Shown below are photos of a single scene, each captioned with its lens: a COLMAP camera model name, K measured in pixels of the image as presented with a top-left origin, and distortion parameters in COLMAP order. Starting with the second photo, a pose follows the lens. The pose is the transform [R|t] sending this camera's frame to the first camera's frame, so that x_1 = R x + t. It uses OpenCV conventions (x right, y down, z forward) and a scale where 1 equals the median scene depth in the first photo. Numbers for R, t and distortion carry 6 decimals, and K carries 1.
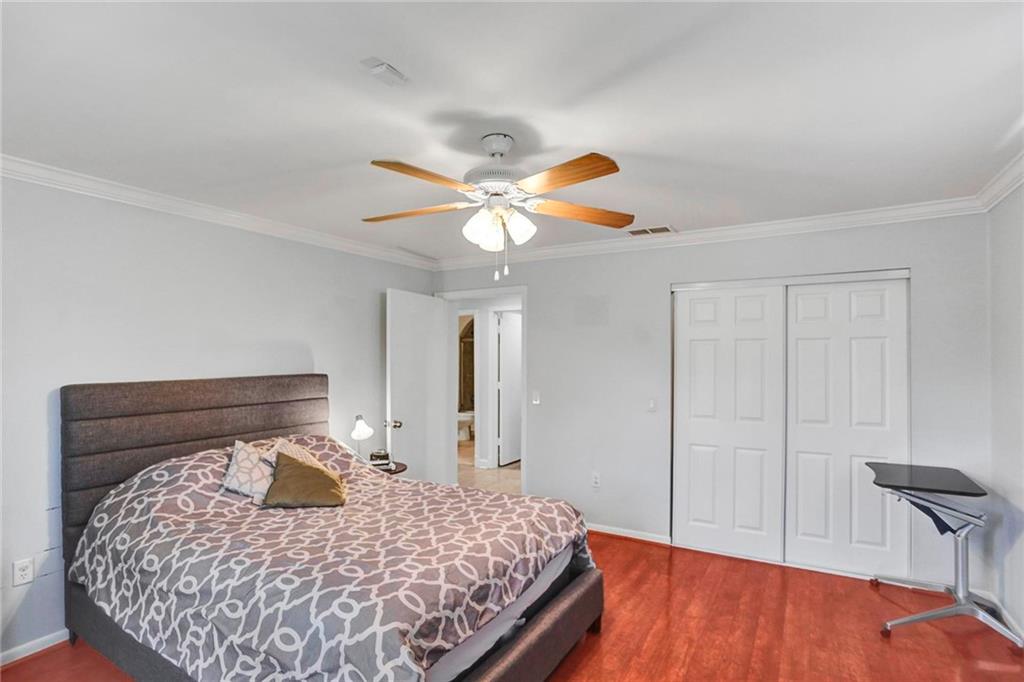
lens RADIAL K [[512.7, 0, 511.1], [0, 512.7, 357.7], [0, 0, 1]] dist [-0.001340, -0.000042]
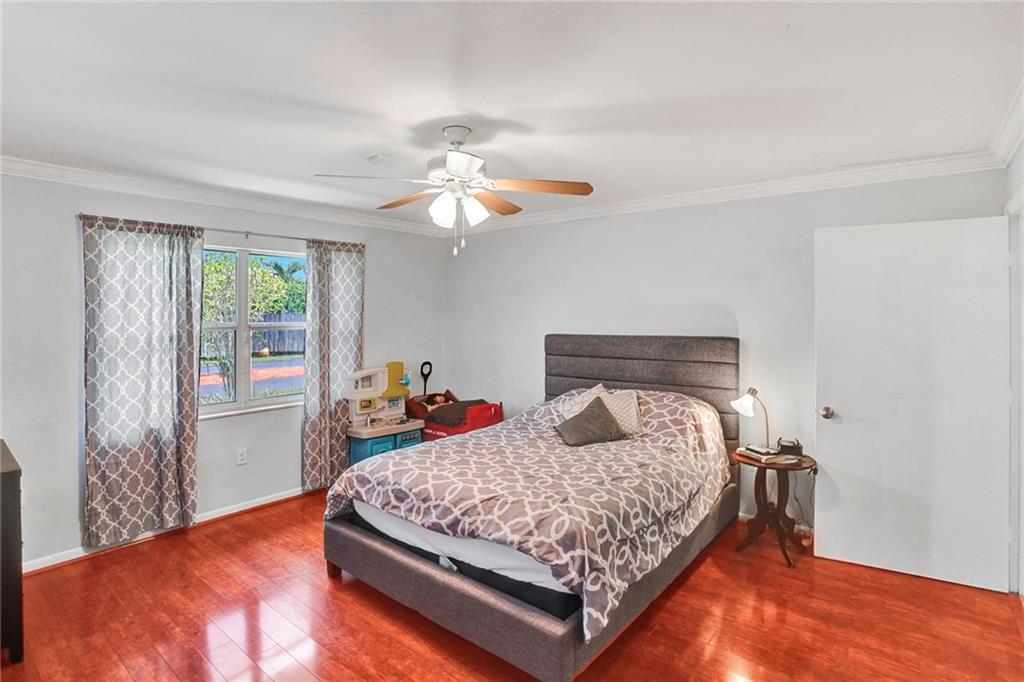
lens RADIAL K [[527.5, 0, 517.7], [0, 527.5, 318.9], [0, 0, 1]] dist [-0.037096, 0.000382]
pose [[-0.148839, 0.009387, -0.988817, 0.877267], [0.000160, 0.999955, 0.009468, -0.016491], [0.988861, 0.001251, -0.148834, 1.042749]]
